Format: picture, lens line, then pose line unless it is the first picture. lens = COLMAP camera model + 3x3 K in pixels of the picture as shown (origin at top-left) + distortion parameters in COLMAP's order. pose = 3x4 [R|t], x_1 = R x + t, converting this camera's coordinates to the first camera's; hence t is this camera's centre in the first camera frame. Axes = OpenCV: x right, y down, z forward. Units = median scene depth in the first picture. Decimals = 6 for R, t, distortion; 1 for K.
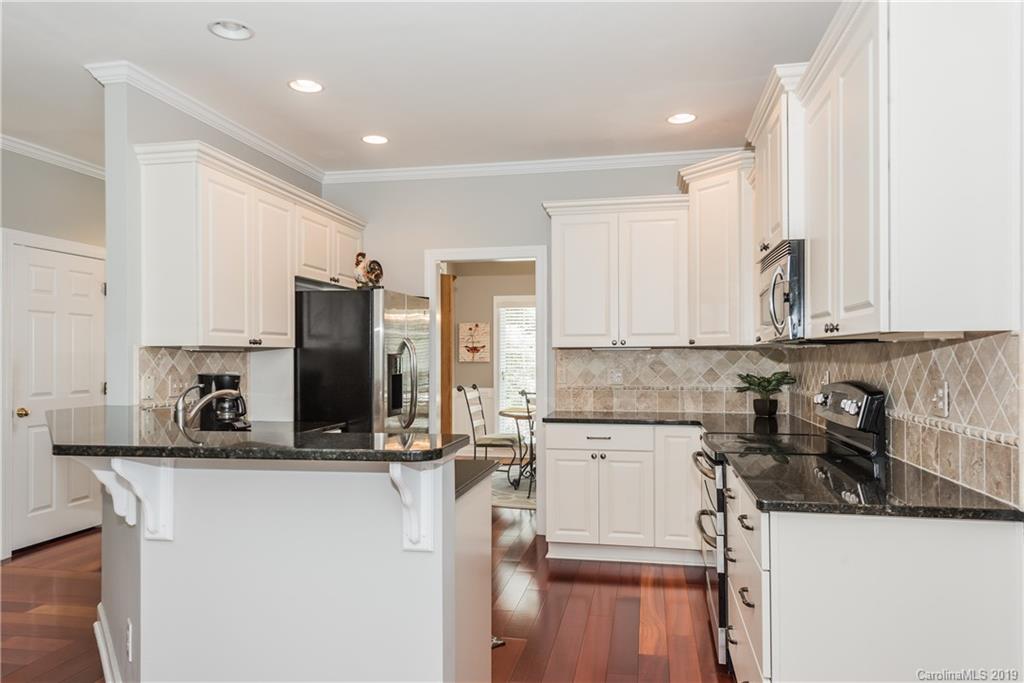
lens RADIAL K [[731.8, 0, 510.5], [0, 731.8, 346.3], [0, 0, 1]] dist [0.095882, 0.000942]
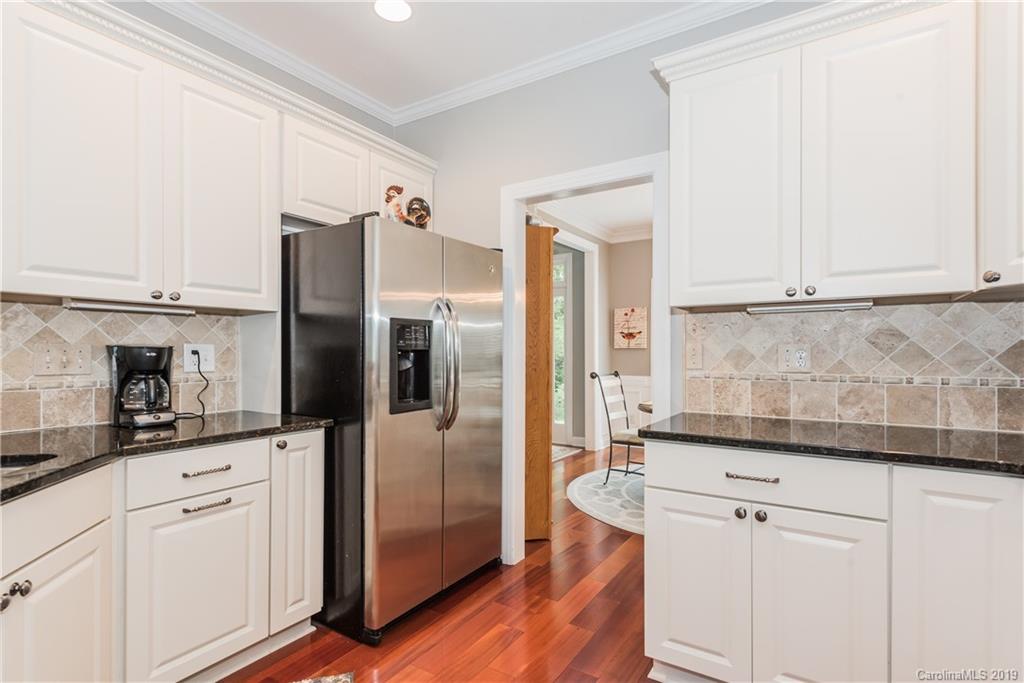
lens RADIAL K [[517.1, 0, 494.4], [0, 517.1, 349.5], [0, 0, 1]] dist [0.016316, -0.001592]
pose [[0.921004, 0.000793, -0.389552, 0.088887], [0.002132, 0.999973, 0.007078, 0.032272], [0.389547, -0.007349, 0.920977, 0.559206]]
